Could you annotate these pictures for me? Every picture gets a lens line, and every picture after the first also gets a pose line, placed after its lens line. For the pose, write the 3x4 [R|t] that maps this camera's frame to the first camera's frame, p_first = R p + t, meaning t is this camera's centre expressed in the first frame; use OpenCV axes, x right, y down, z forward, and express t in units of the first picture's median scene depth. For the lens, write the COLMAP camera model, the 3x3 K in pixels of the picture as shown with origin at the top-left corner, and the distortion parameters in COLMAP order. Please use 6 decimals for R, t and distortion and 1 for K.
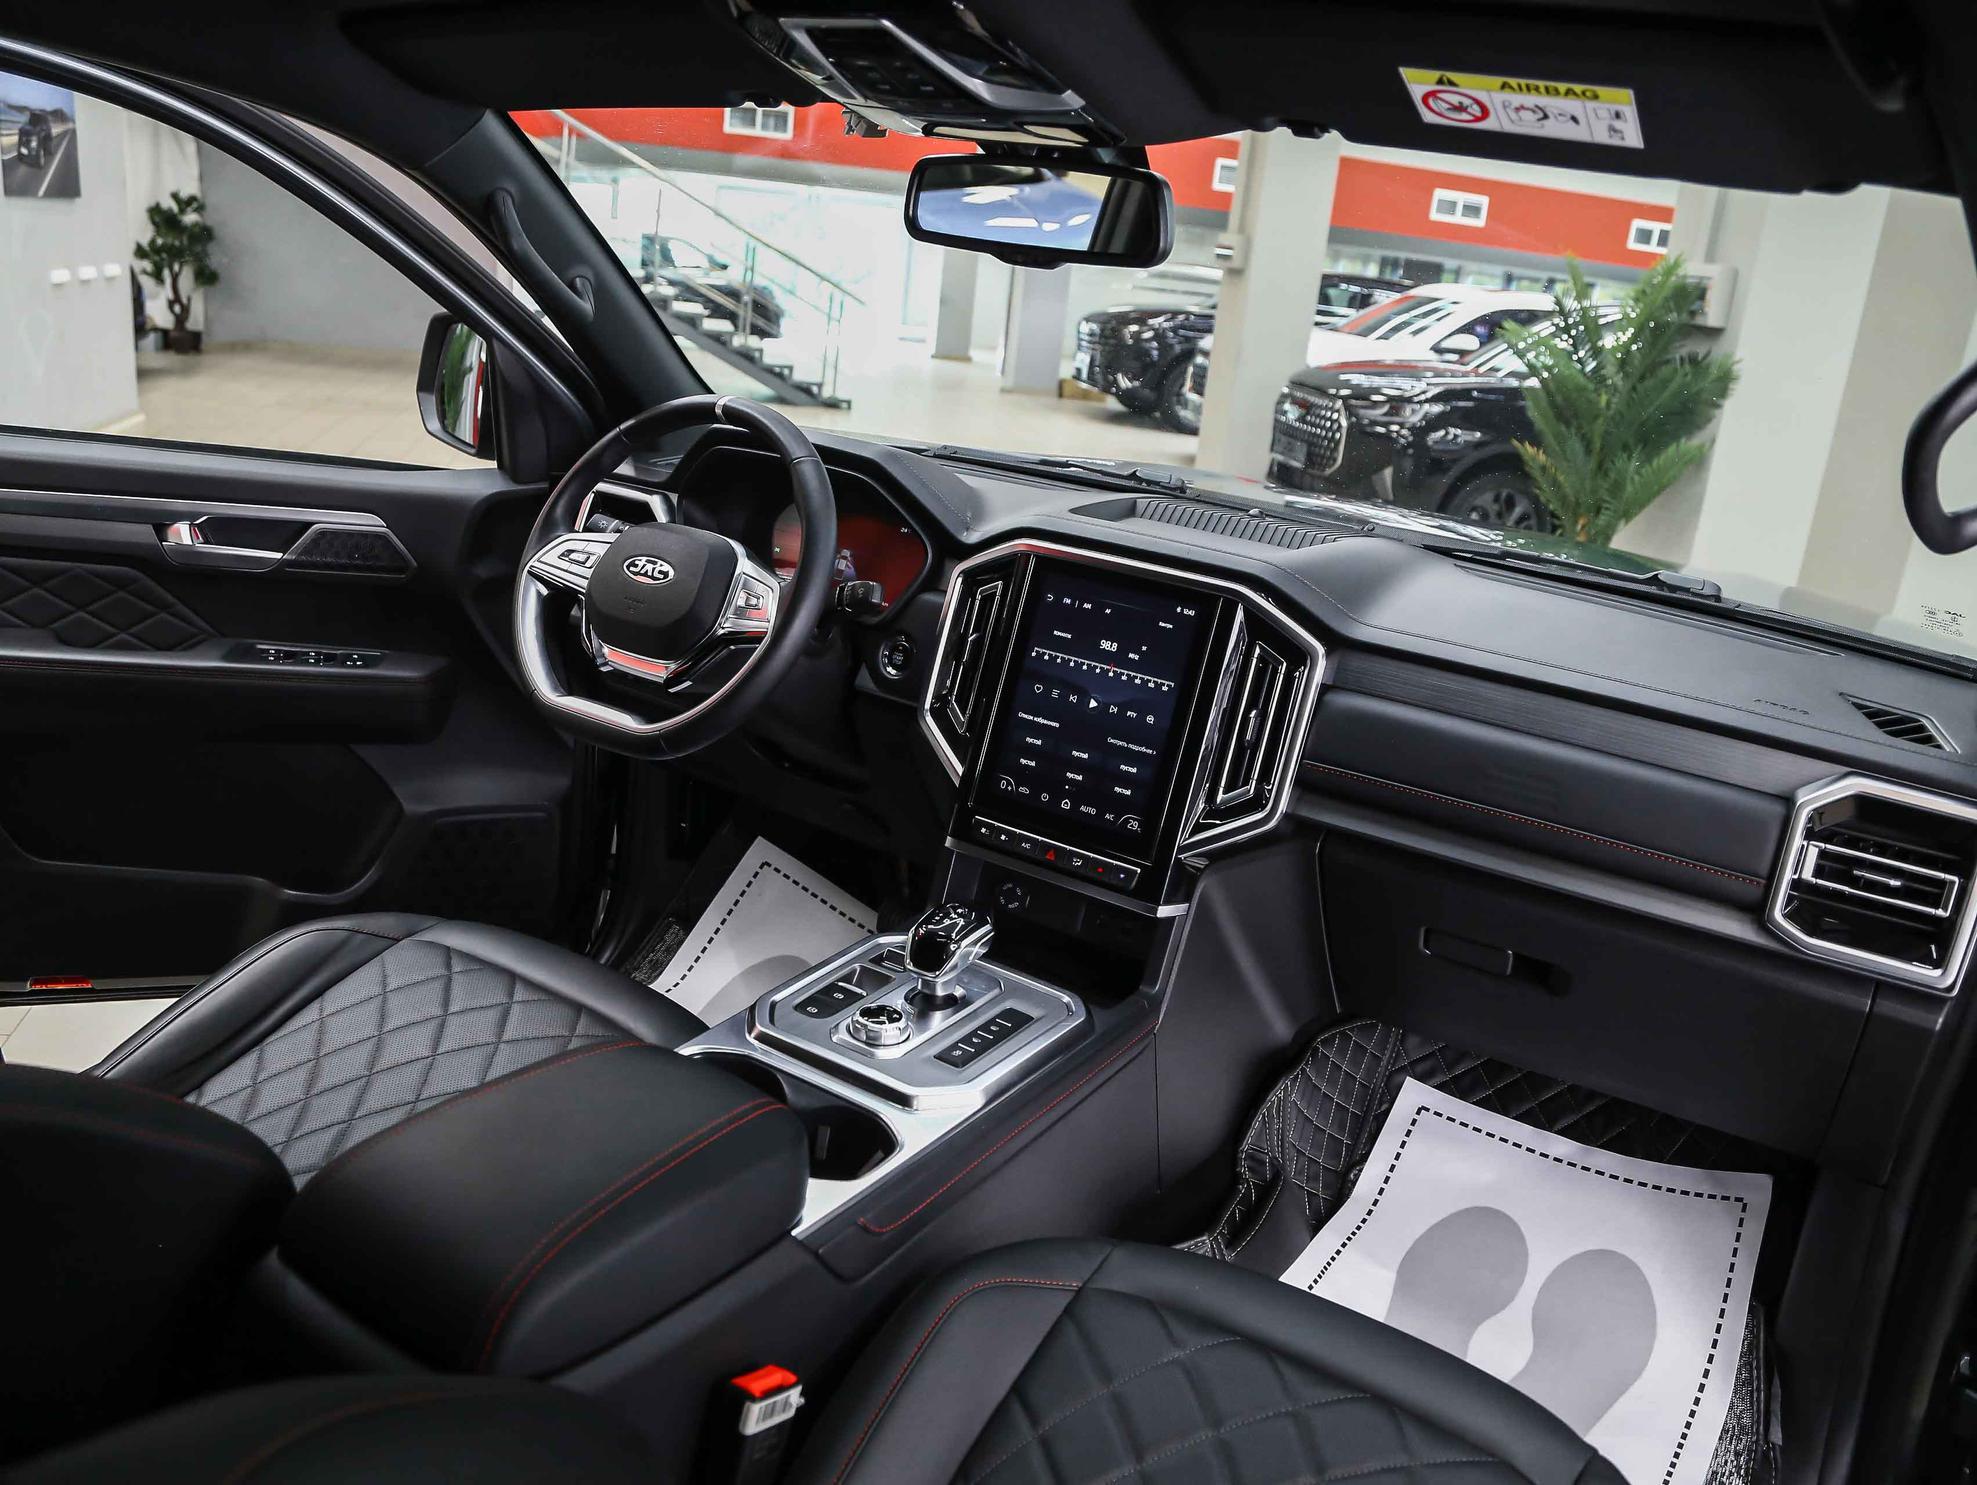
lens RADIAL K [[1624.2, 0, 988.5], [0, 1624.2, 742.5], [0, 0, 1]] dist [-0.093609, 0.063682]
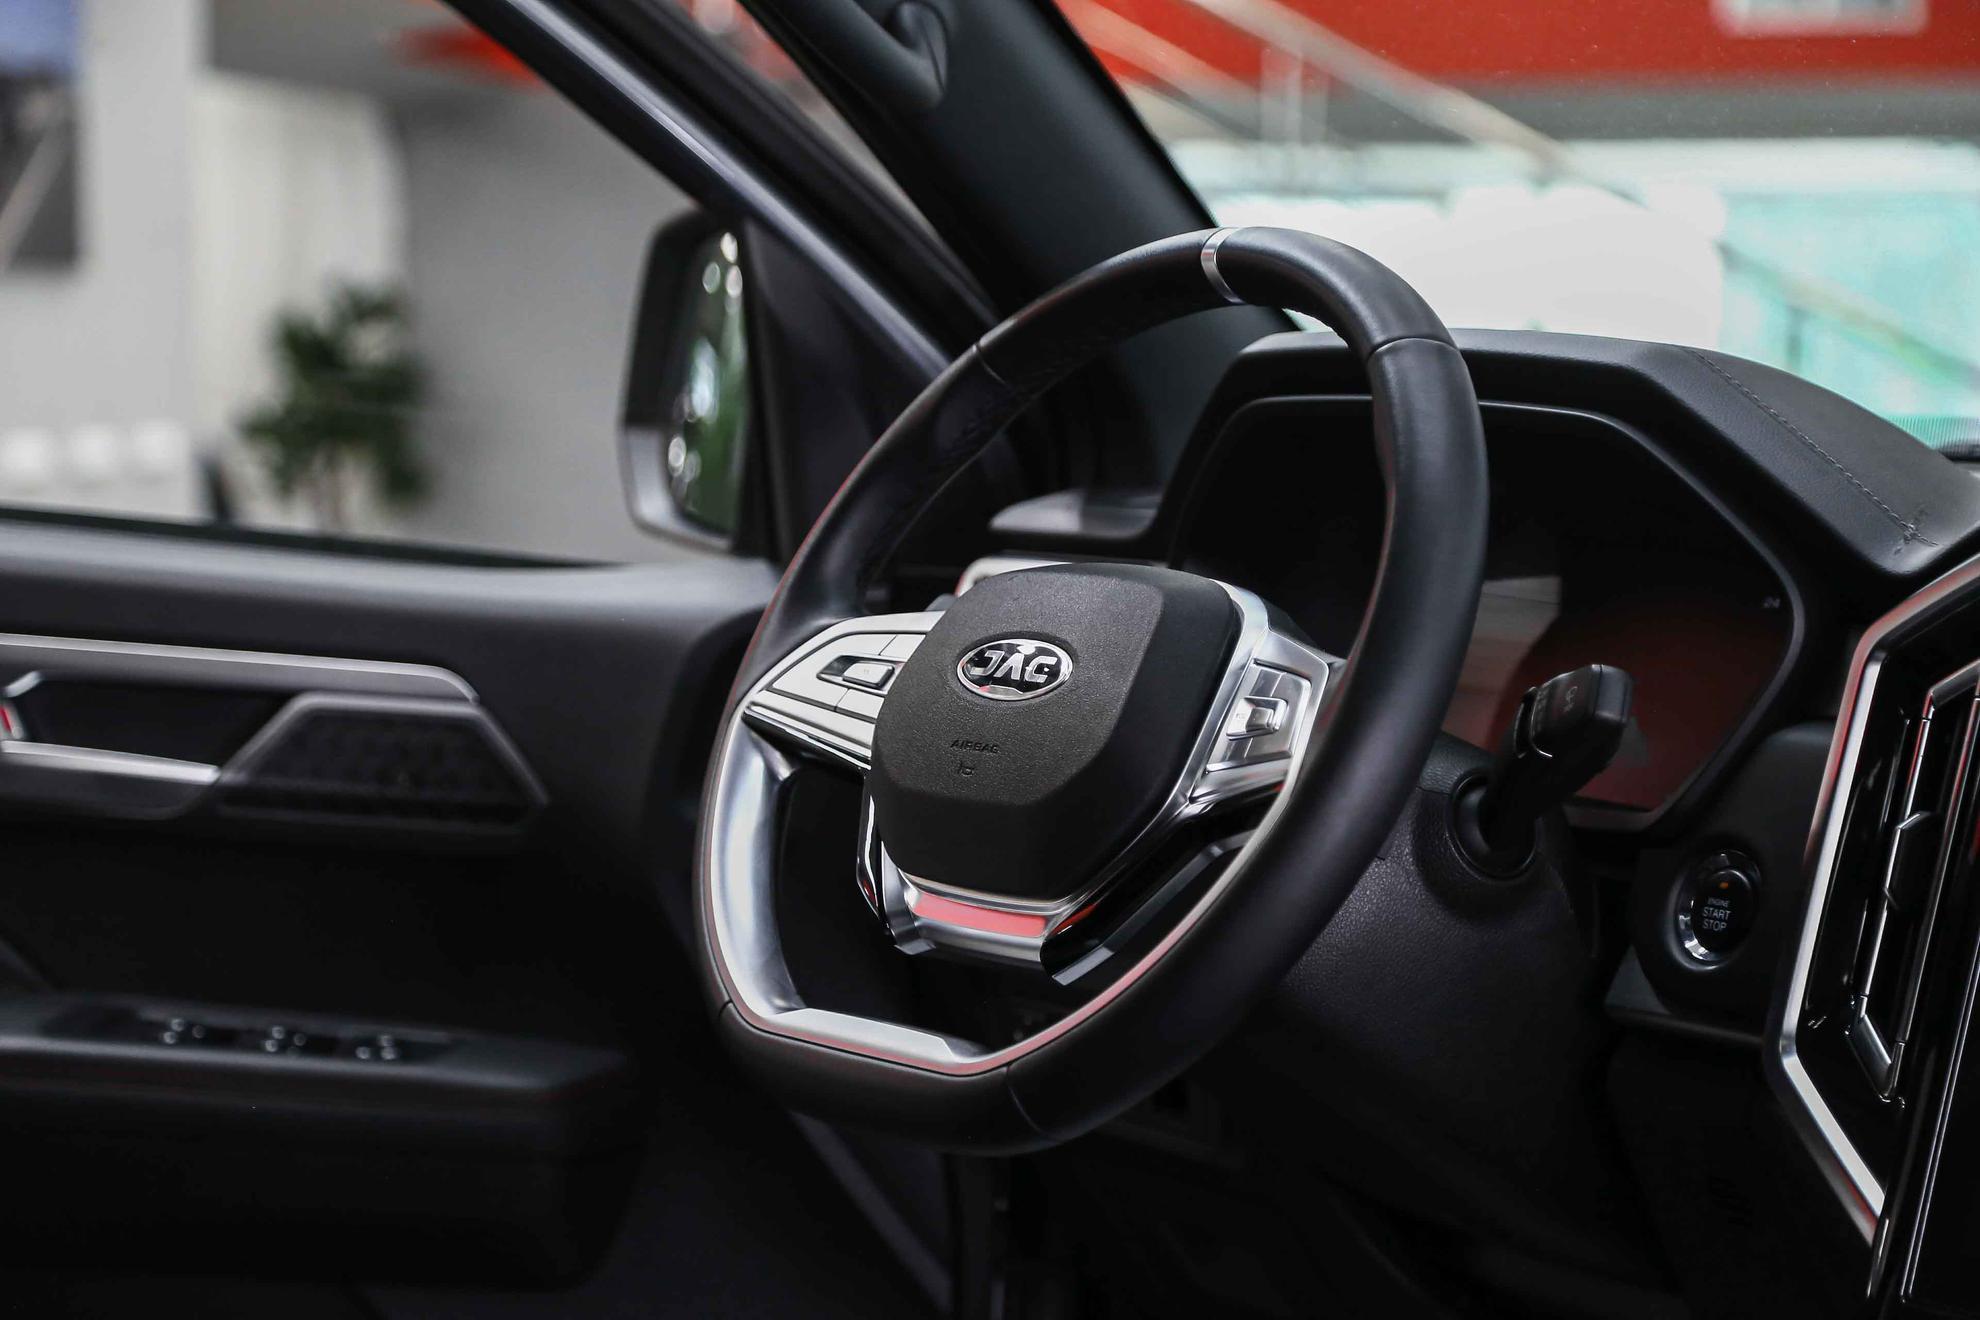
lens RADIAL K [[4659.4, 0, 990.0], [0, 4659.4, 660.0], [0, 0, 1]] dist [0.435823, -0.152966]
pose [[0.937759, -0.058047, -0.342402, 0.153406], [-0.034859, 0.965221, -0.259103, 0.169109], [0.345533, 0.254911, 0.903121, 0.010783]]
